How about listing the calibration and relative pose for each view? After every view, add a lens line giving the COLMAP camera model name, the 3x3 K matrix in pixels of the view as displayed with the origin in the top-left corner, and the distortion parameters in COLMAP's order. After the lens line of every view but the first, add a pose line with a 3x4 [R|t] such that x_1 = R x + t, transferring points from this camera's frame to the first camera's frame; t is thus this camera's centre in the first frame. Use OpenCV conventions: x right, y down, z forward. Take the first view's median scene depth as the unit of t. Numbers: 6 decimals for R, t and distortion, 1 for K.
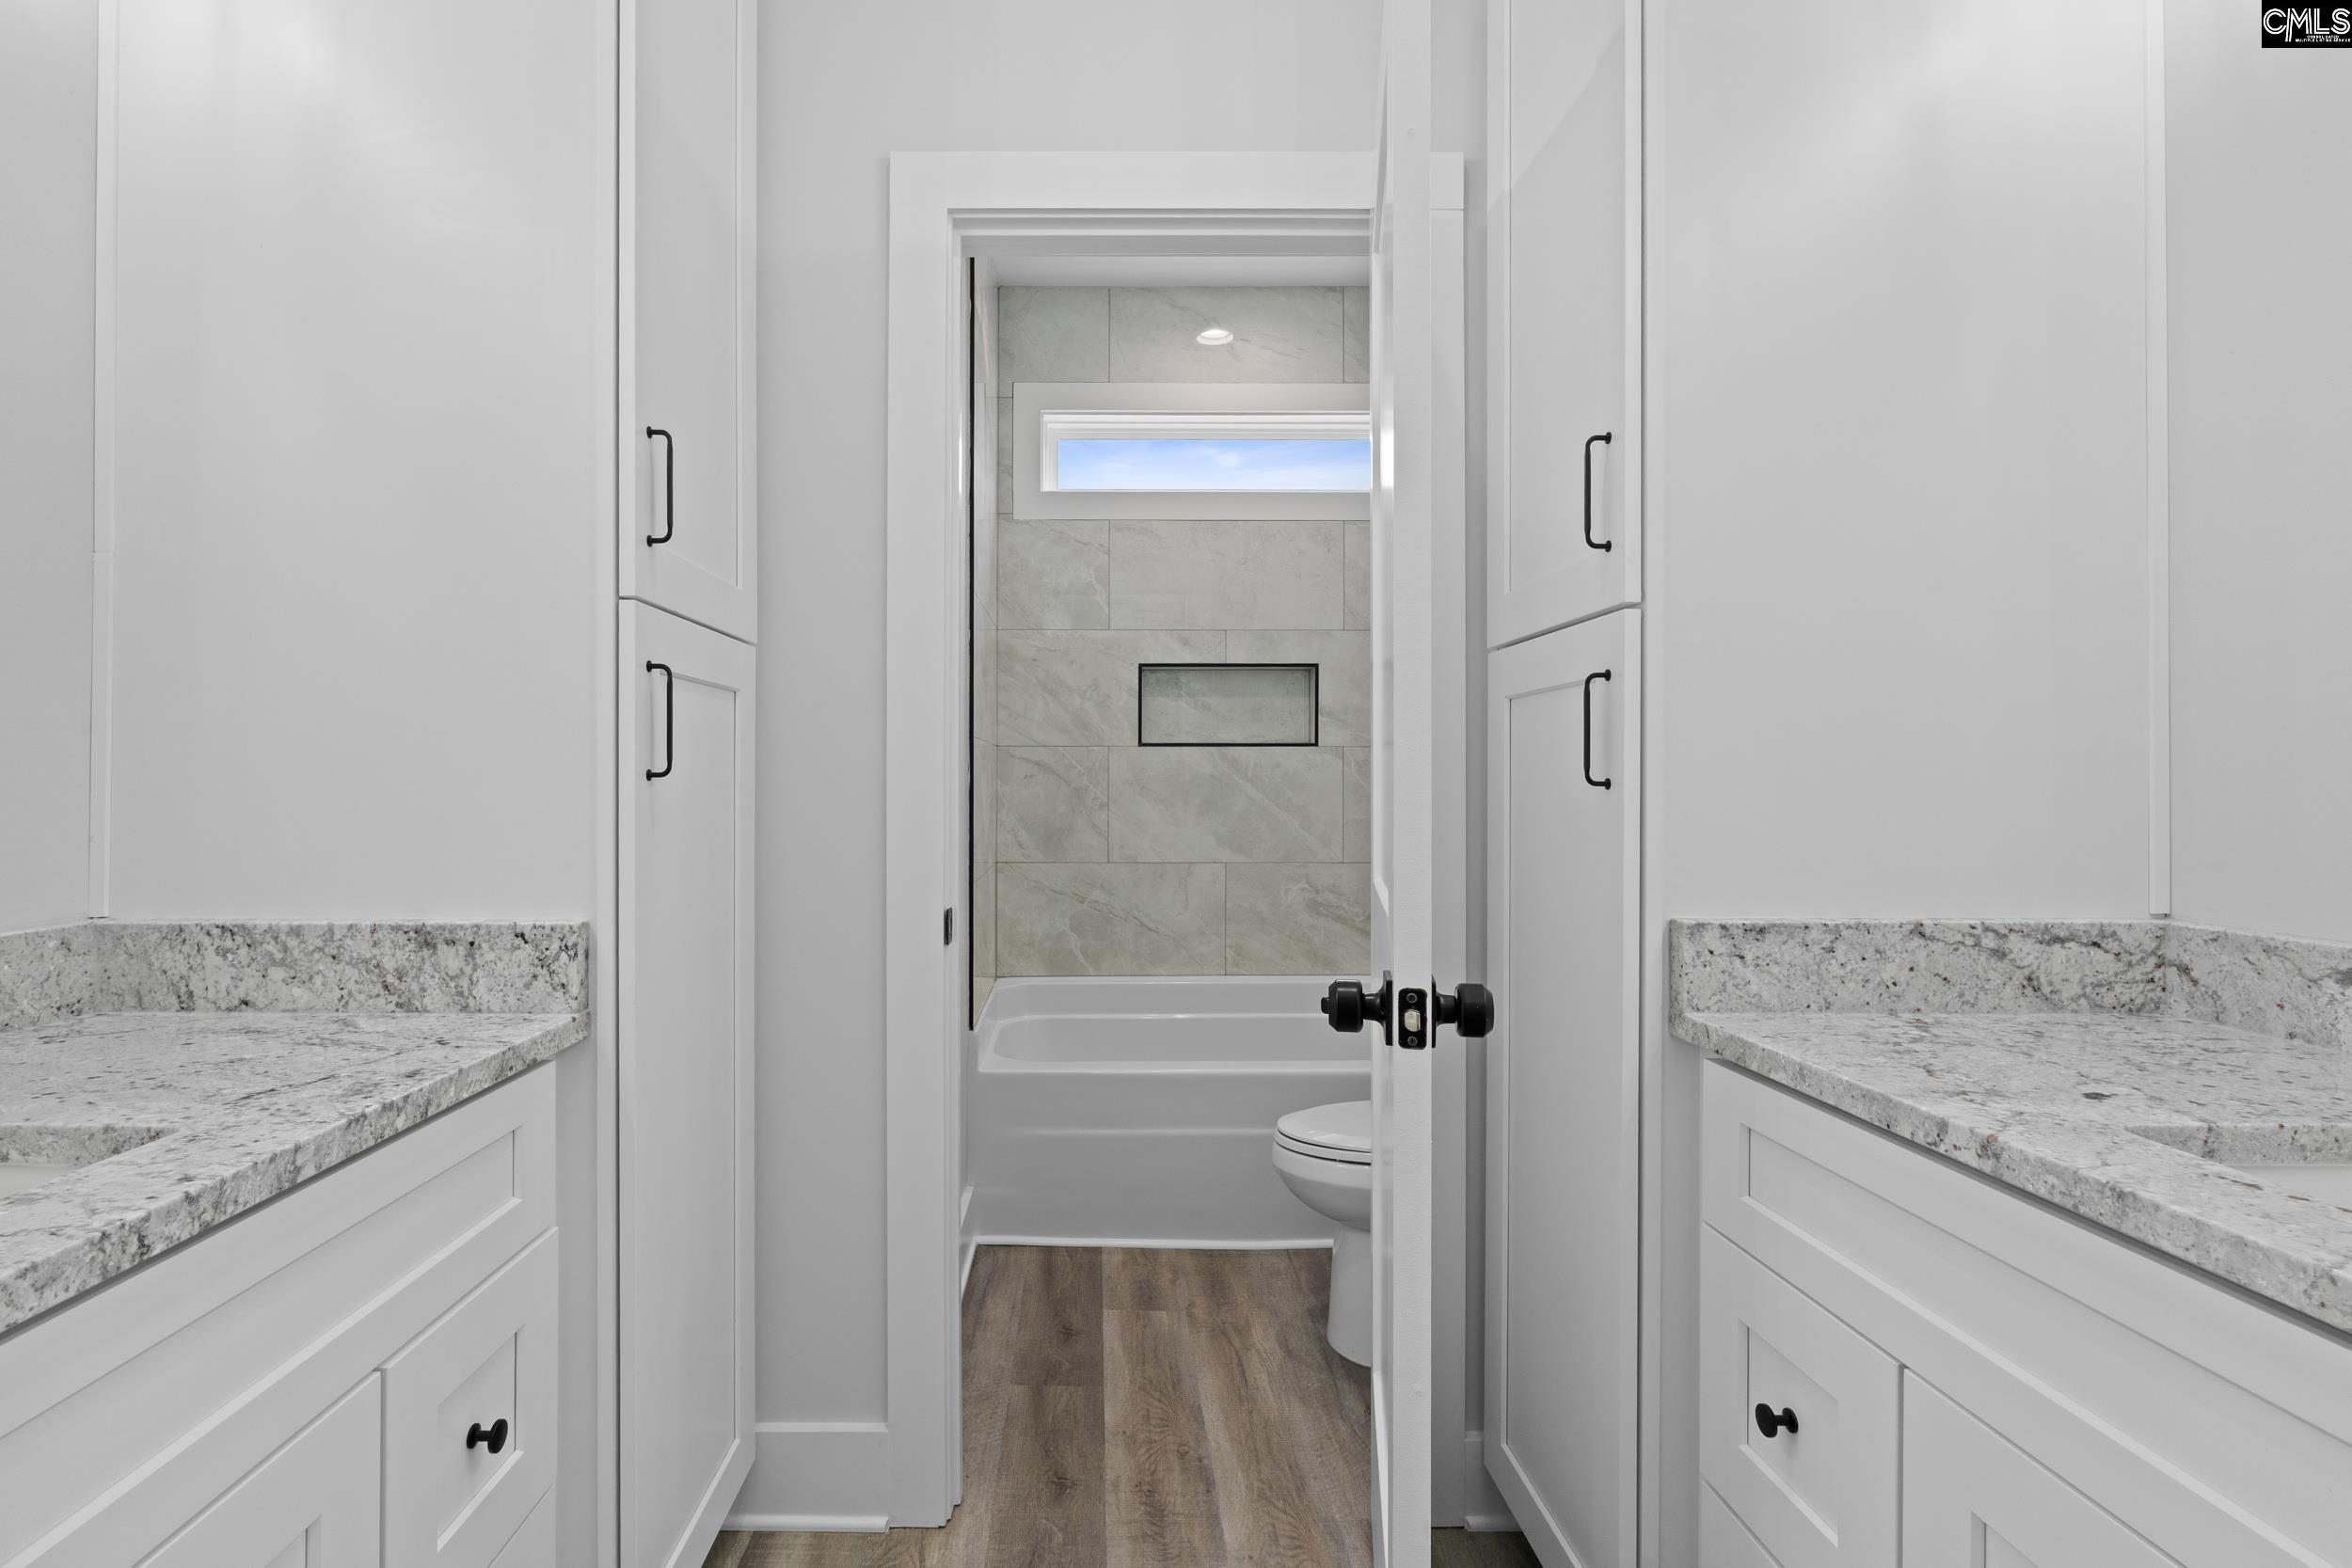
lens RADIAL K [[1114.1, 0, 1079.8], [0, 1114.1, 785.8], [0, 0, 1]] dist [0.000338, 0.001388]
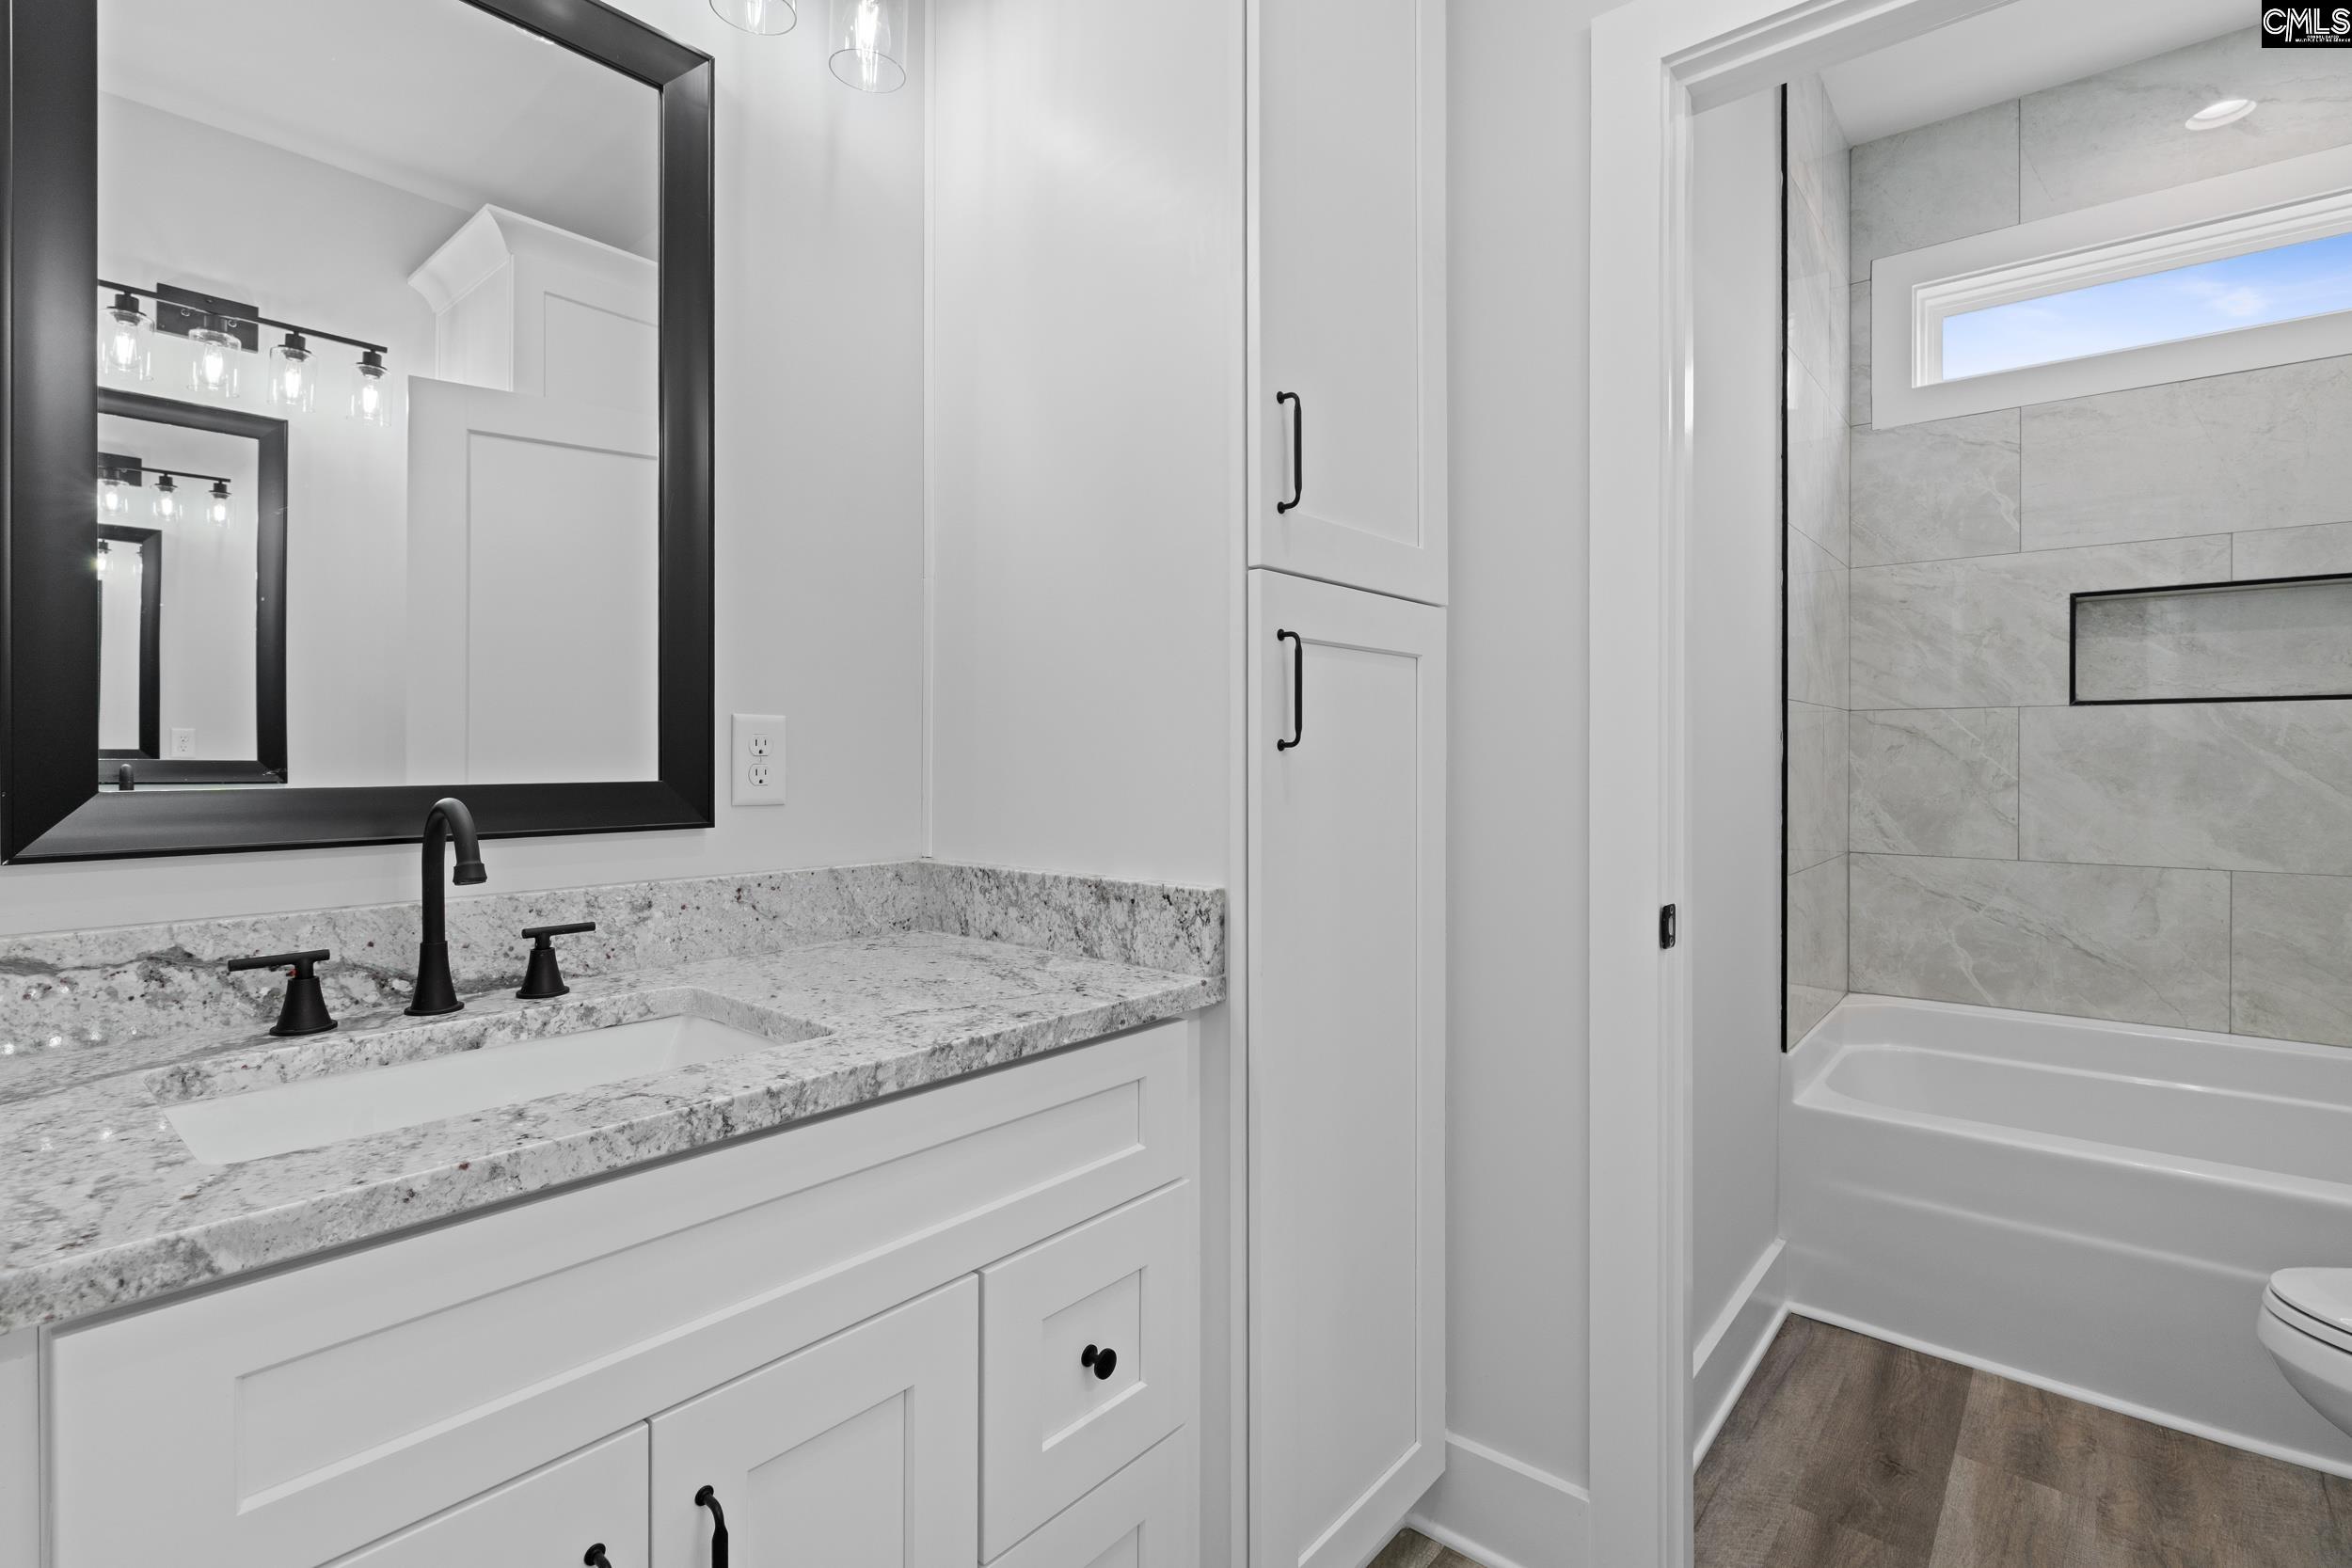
lens RADIAL K [[1089.1, 0, 1180.7], [0, 1089.1, 764.0], [0, 0, 1]] dist [-0.006296, 0.000396]
pose [[0.770606, 0.002804, -0.637305, 0.121339], [-0.000926, 0.999994, 0.003281, 0.003077], [0.637311, -0.001938, 0.770604, 0.151967]]
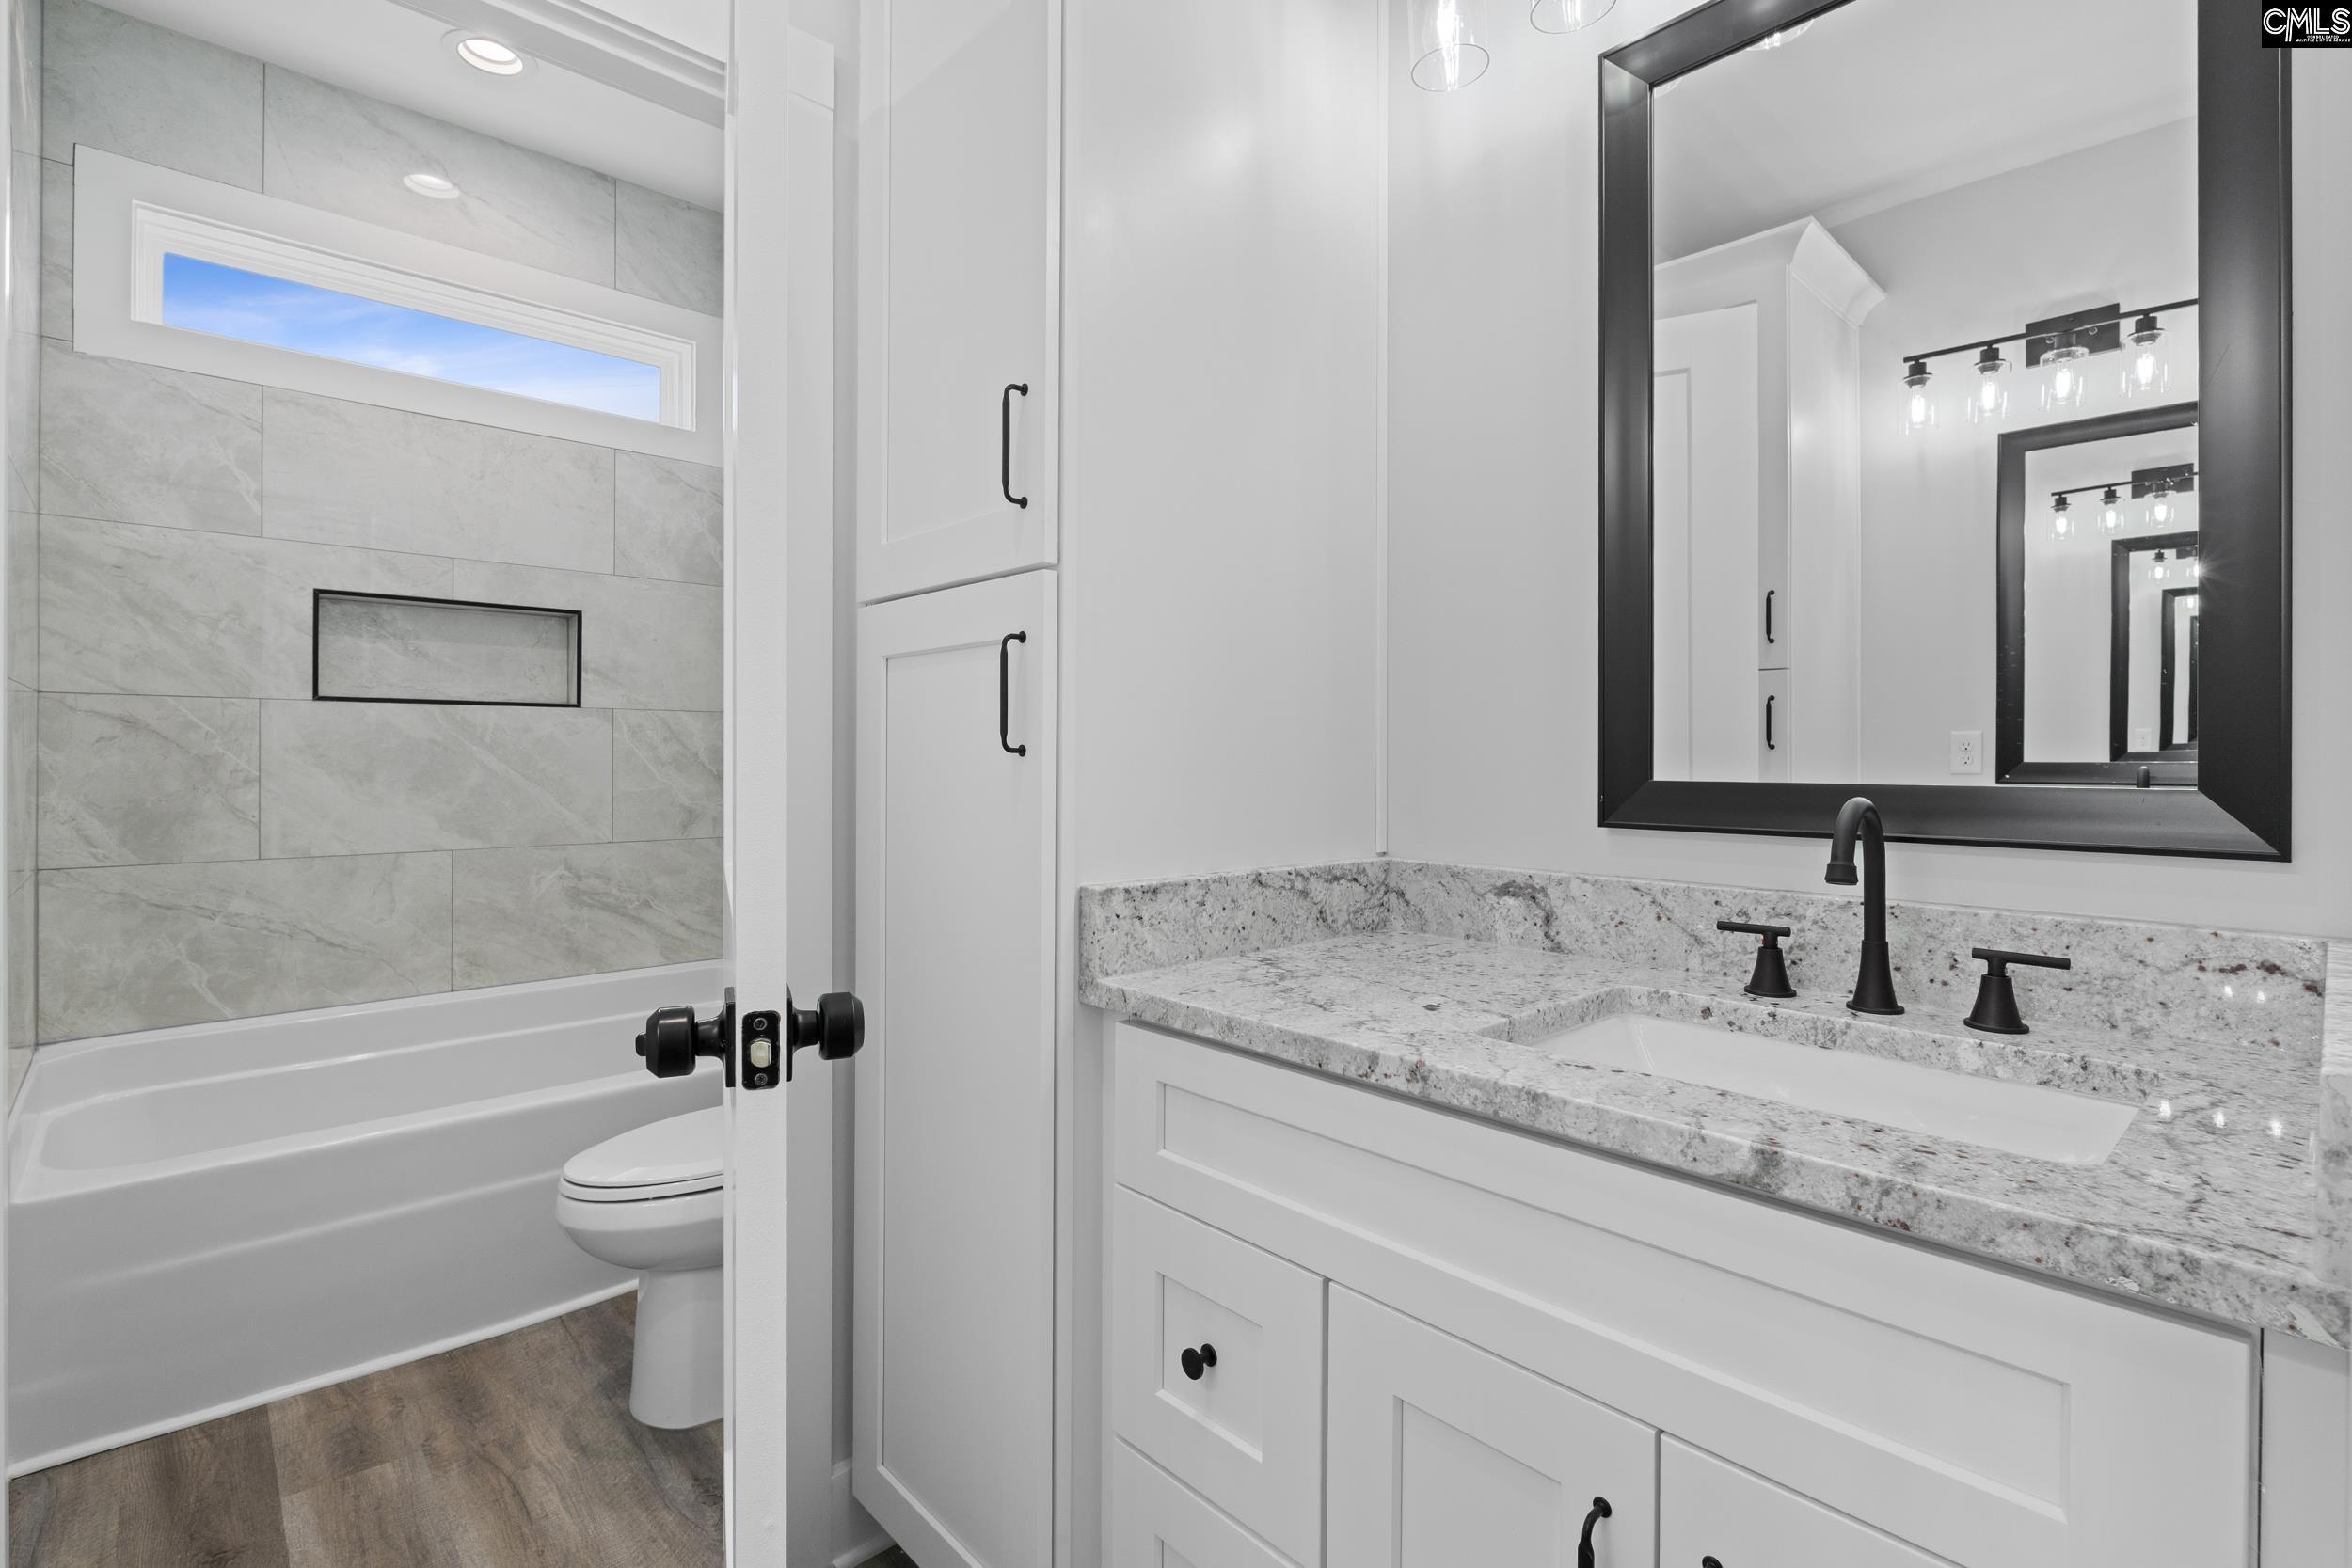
lens RADIAL K [[1091.6, 0, 1181.9], [0, 1091.6, 758.6], [0, 0, 1]] dist [-0.005156, 0.000909]
pose [[0.726035, -0.000506, 0.687657, -0.054627], [-0.001510, 0.999996, 0.002330, 0.001915], [-0.687656, -0.002730, 0.726032, 0.165936]]
